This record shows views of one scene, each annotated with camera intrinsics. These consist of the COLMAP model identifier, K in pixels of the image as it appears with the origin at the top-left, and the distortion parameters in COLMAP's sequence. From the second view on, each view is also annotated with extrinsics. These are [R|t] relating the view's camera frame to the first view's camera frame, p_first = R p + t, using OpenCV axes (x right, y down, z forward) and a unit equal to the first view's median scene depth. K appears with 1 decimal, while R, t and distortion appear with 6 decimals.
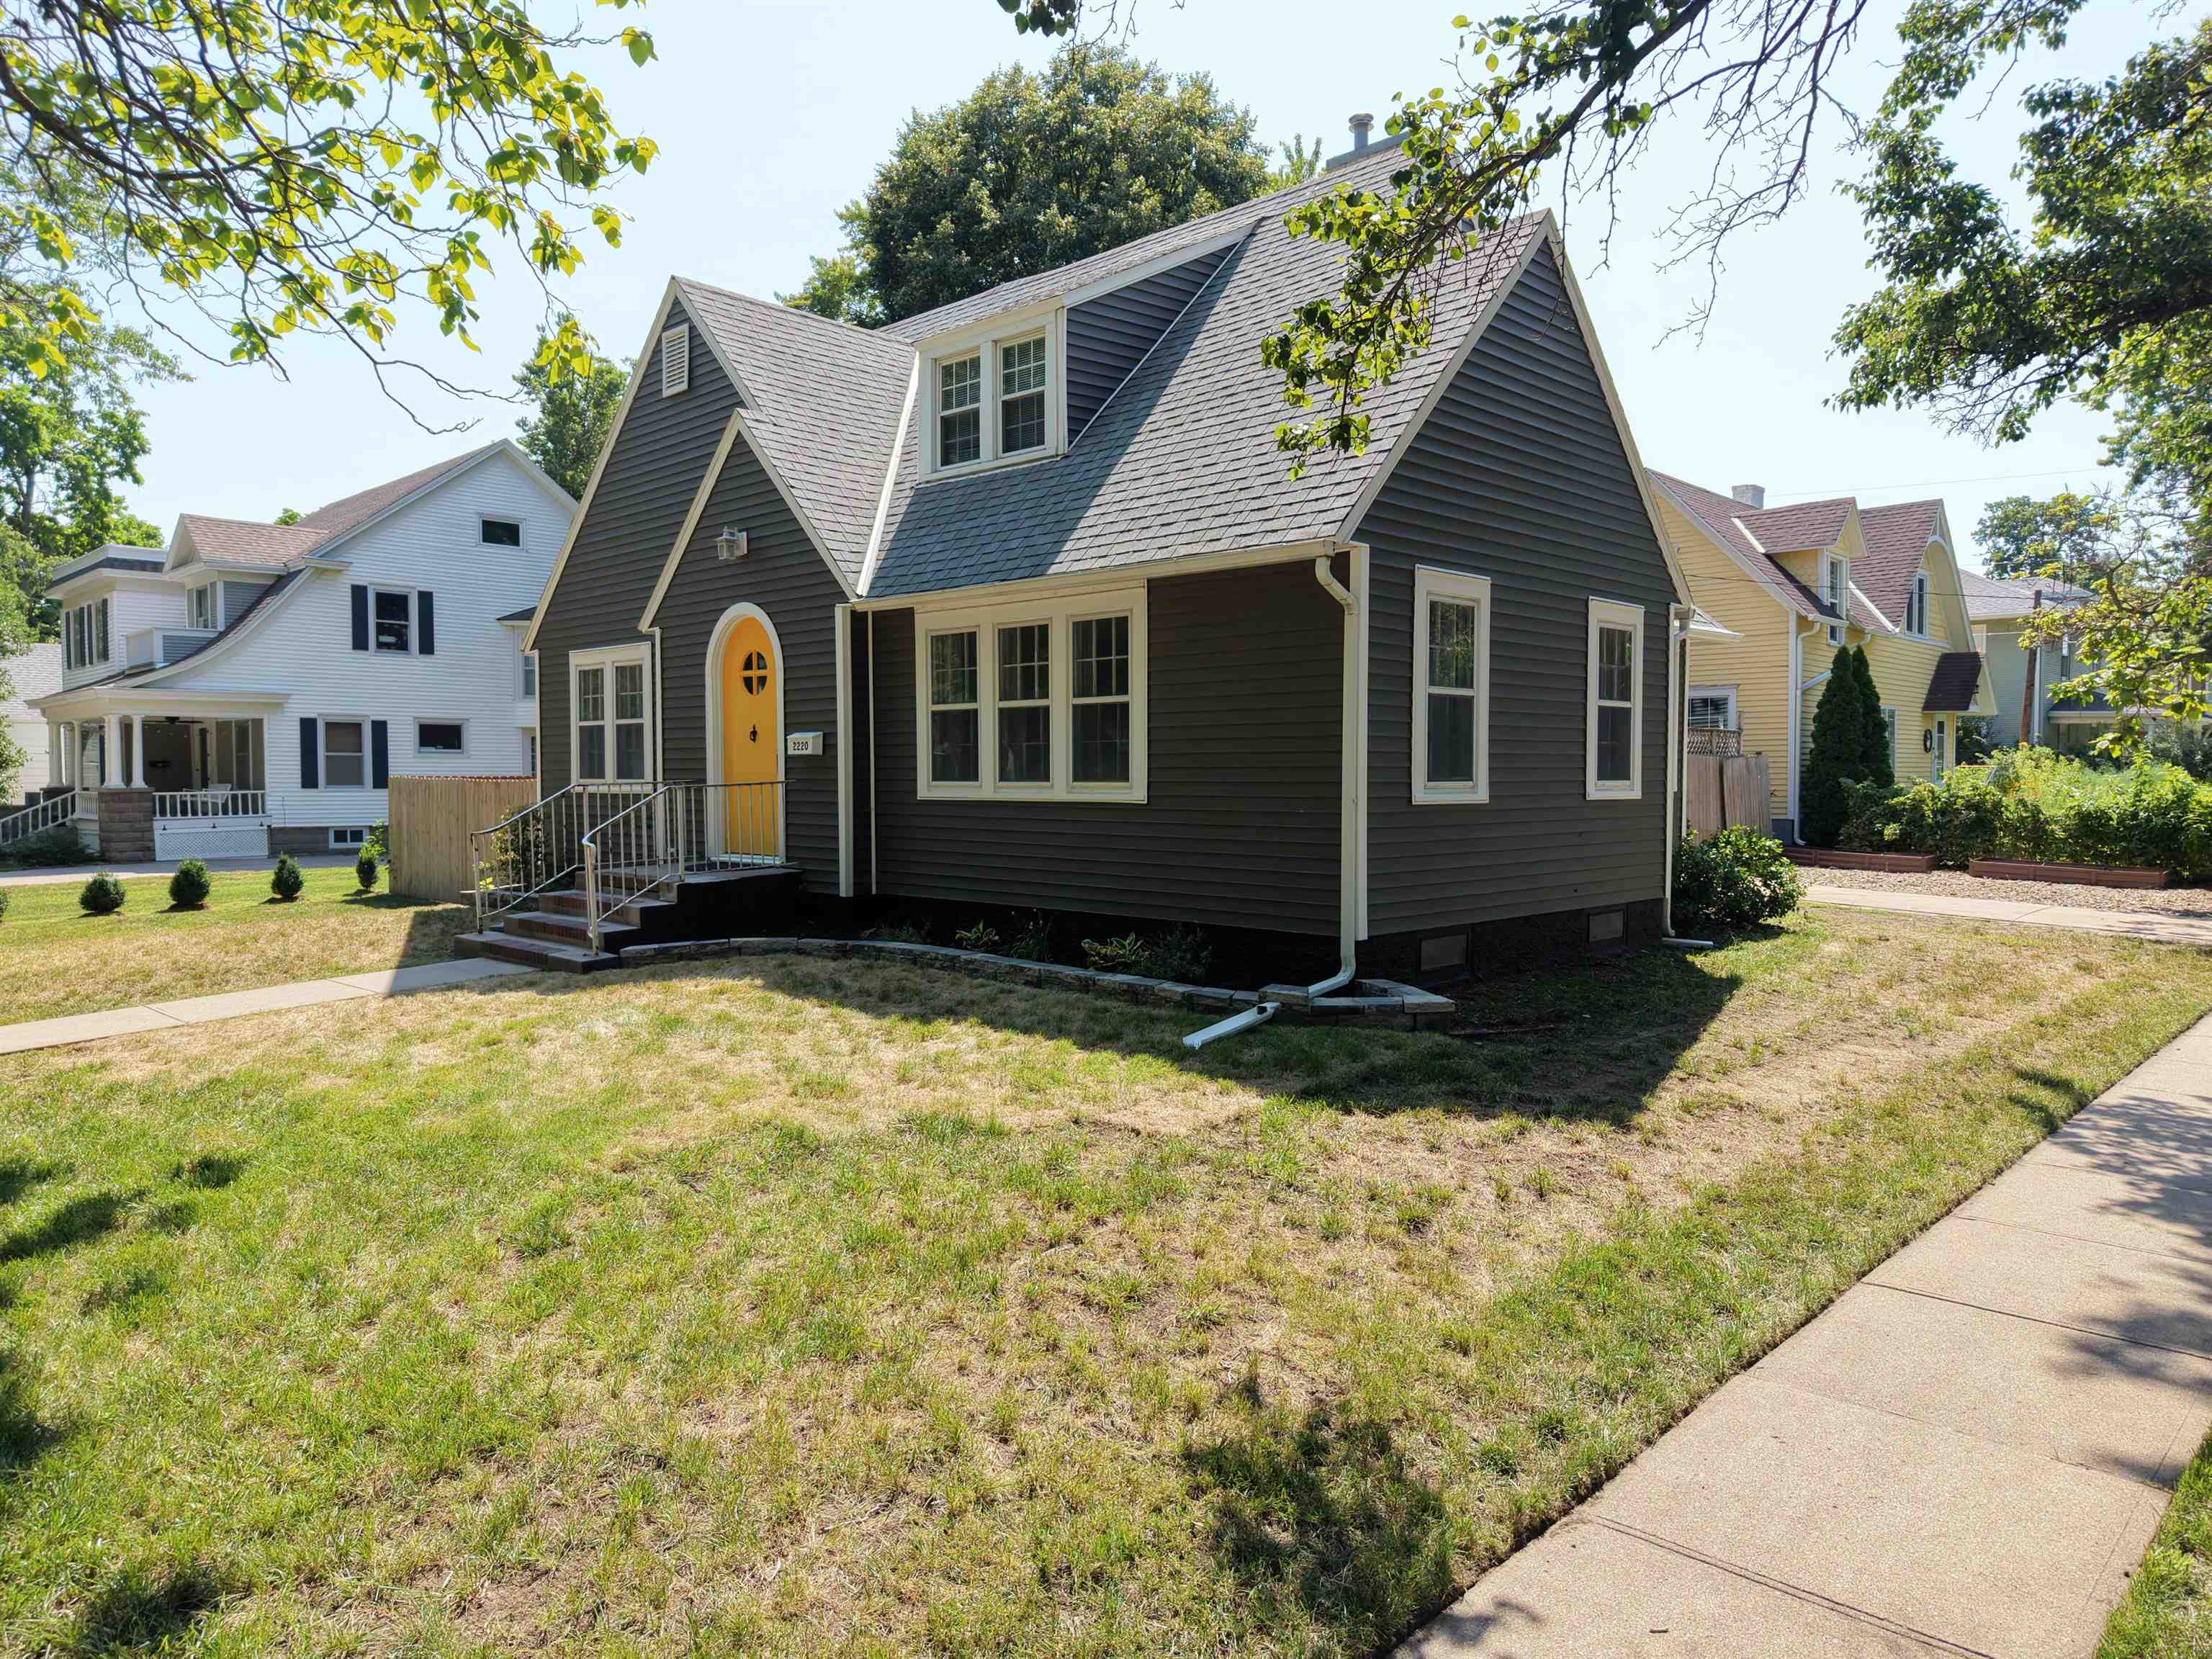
lens RADIAL K [[1468.9, 0, 1106.0], [0, 1468.9, 829.5], [0, 0, 1]] dist [0.065820, -0.110095]
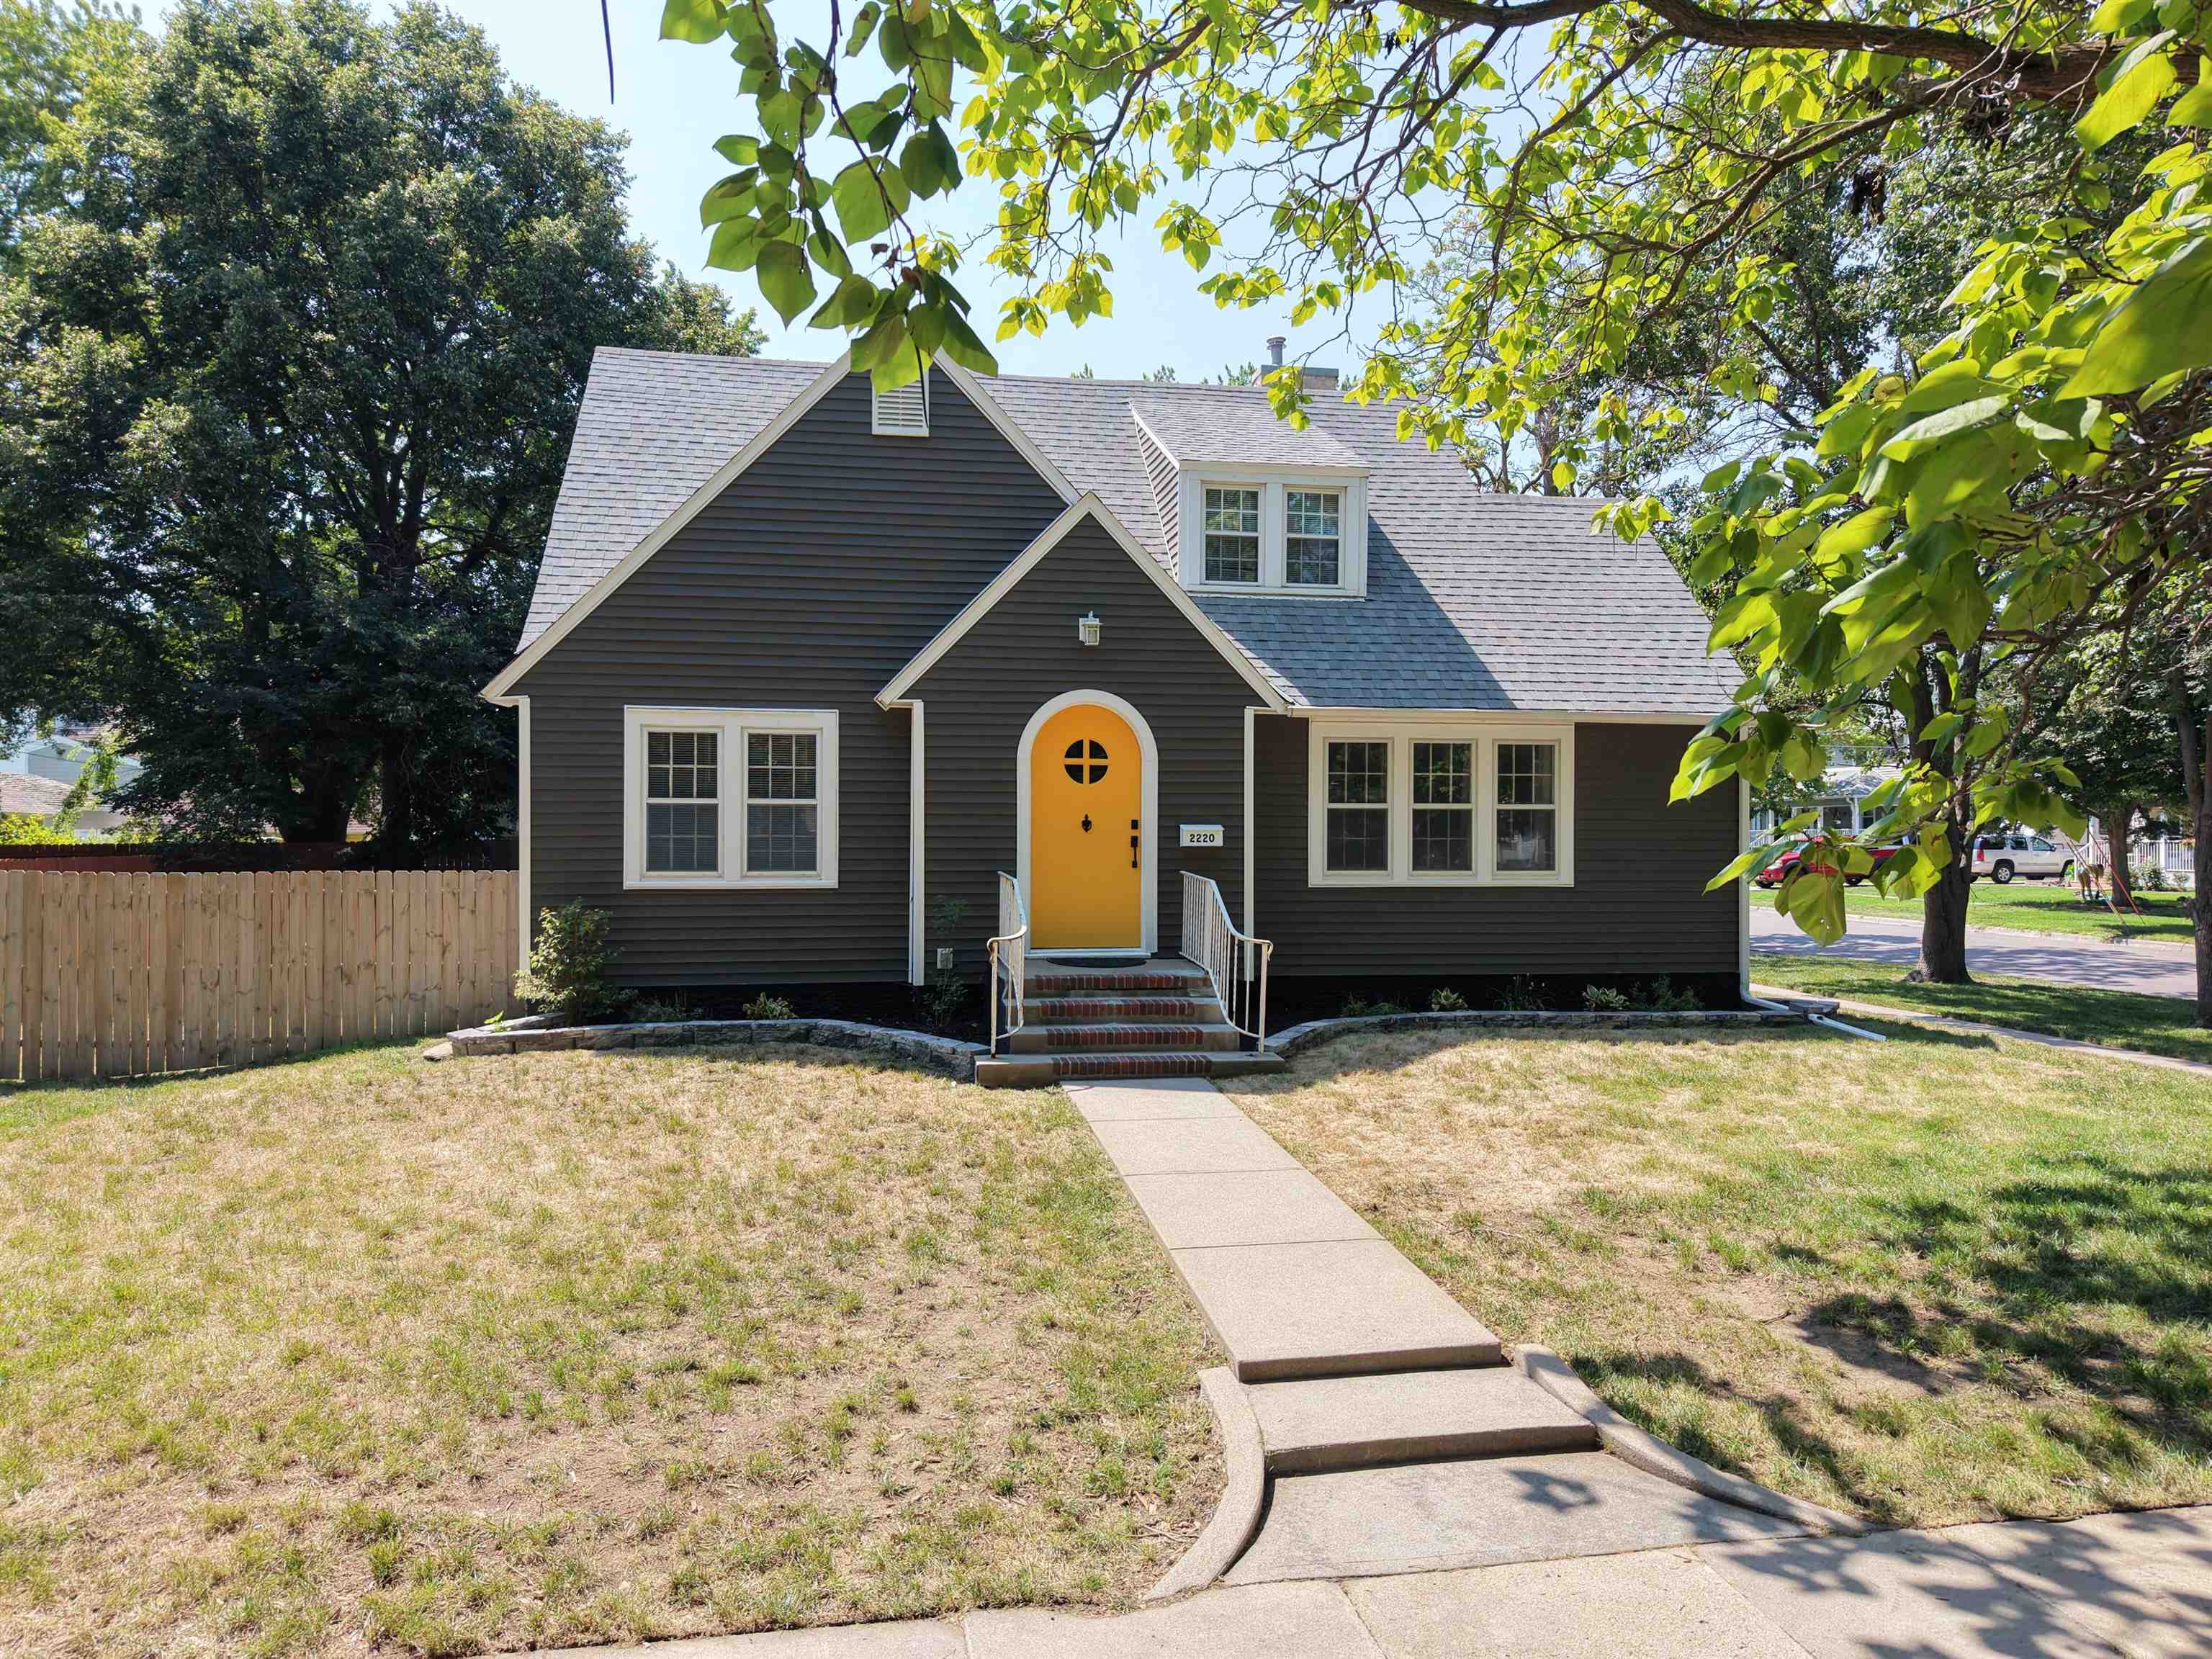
lens RADIAL K [[1539.2, 0, 1106.0], [0, 1539.2, 829.5], [0, 0, 1]] dist [0.058944, -0.141091]
pose [[0.563050, 0.009404, 0.826370, -1.233233], [0.034520, 0.998795, -0.034887, -0.030475], [-0.825702, 0.048169, 0.562046, 0.495666]]
